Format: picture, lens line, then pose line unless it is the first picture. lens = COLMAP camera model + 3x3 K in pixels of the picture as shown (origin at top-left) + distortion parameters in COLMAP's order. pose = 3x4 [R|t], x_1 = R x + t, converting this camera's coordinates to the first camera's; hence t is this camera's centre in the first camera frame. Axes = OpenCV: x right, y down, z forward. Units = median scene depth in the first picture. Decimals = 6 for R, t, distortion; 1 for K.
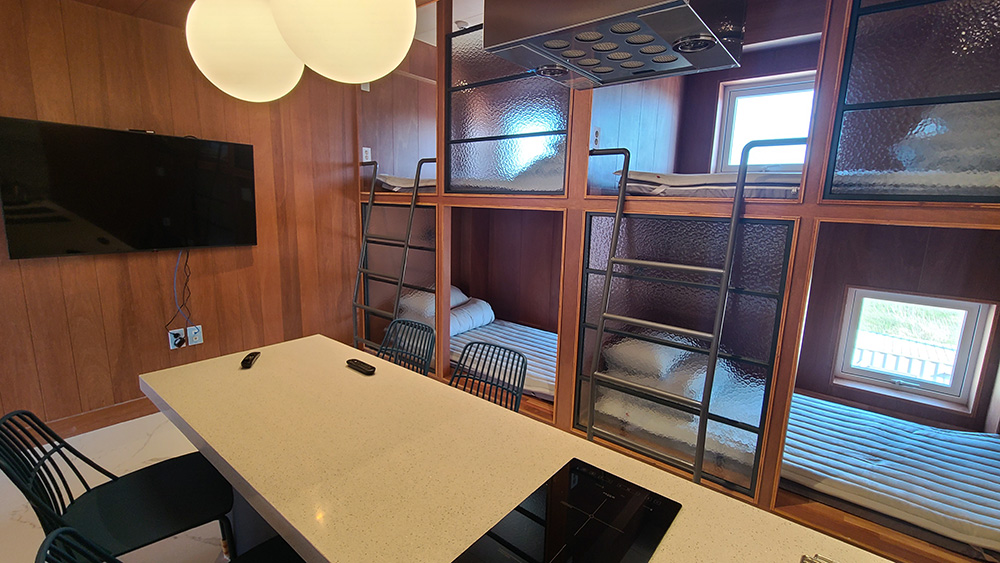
lens RADIAL K [[438.6, 0, 499.3], [0, 438.6, 278.9], [0, 0, 1]] dist [-0.002034, -0.002292]
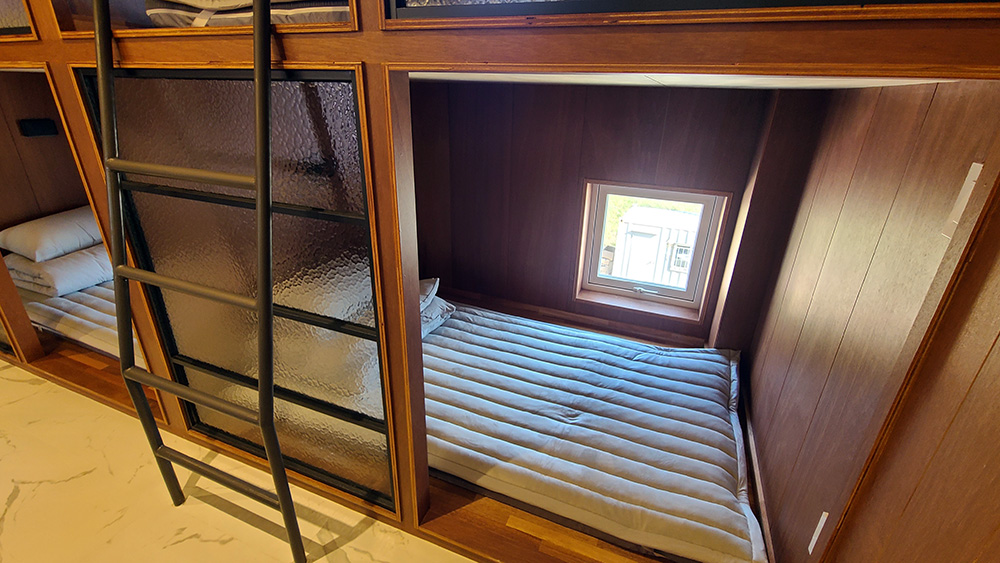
lens RADIAL K [[438.6, 0, 501.2], [0, 438.6, 277.5], [0, 0, 1]] dist [-0.002034, -0.002292]
pose [[0.953807, -0.116945, 0.276723, 0.507435], [0.051554, 0.971174, 0.232728, -0.008874], [-0.295963, -0.207712, 0.932342, 0.333790]]
